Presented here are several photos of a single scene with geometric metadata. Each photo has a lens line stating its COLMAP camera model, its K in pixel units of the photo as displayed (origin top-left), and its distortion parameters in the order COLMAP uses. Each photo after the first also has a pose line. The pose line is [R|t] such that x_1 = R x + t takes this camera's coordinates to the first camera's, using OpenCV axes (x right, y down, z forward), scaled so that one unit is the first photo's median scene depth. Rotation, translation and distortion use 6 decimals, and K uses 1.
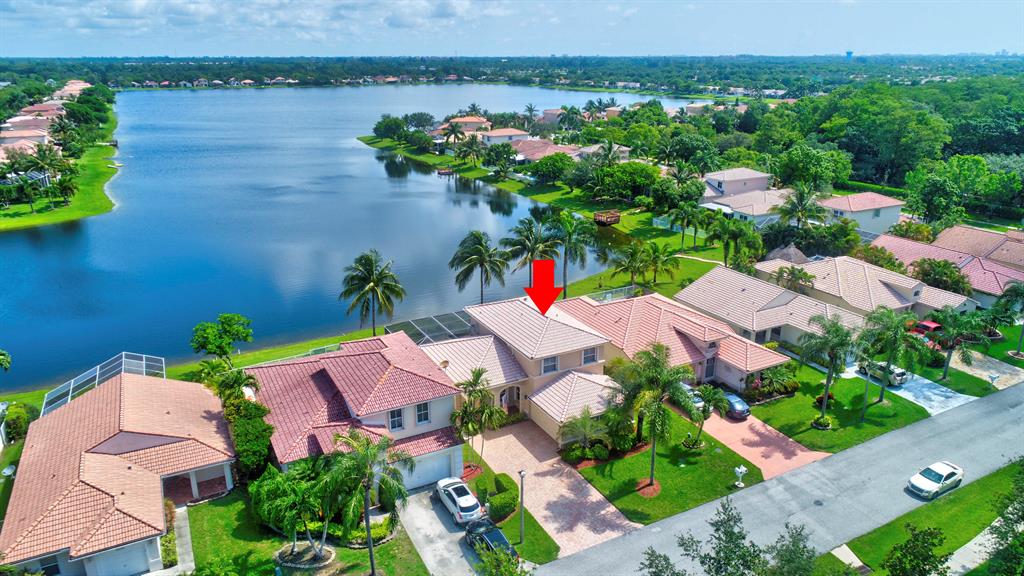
lens RADIAL K [[690.4, 0, 512.0], [0, 690.4, 288.0], [0, 0, 1]] dist [0.000853, 0.002168]
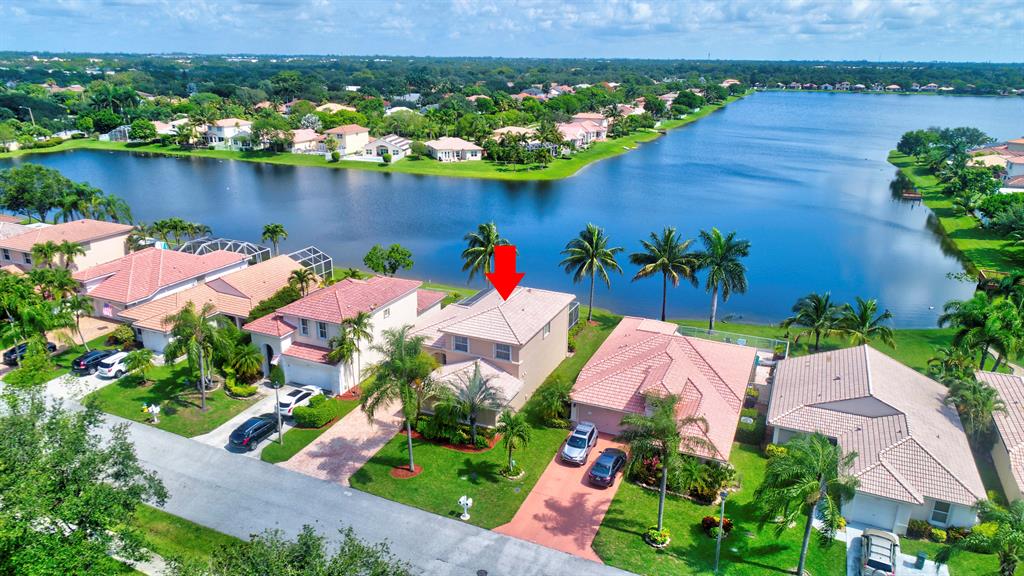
lens RADIAL K [[690.4, 0, 512.0], [0, 690.4, 288.0], [0, 0, 1]] dist [0.000853, 0.002168]
pose [[0.616703, 0.257966, -0.743728, 0.745145], [-0.262190, 0.958148, 0.114929, -0.094434], [0.742249, 0.124121, 0.658529, 0.320439]]
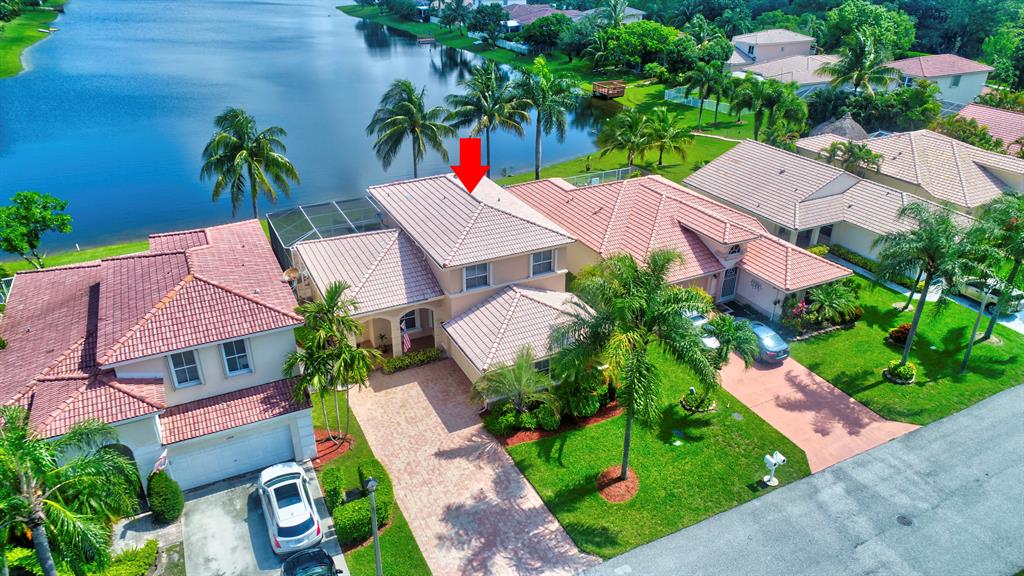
lens RADIAL K [[691.5, 0, 512.0], [0, 691.5, 288.0], [0, 0, 1]] dist [0.003623, -0.004308]
pose [[0.999699, 0.017749, -0.016949, 0.085837], [-0.015111, 0.989347, 0.144787, 0.026071], [0.019339, -0.144487, 0.989318, 0.326323]]
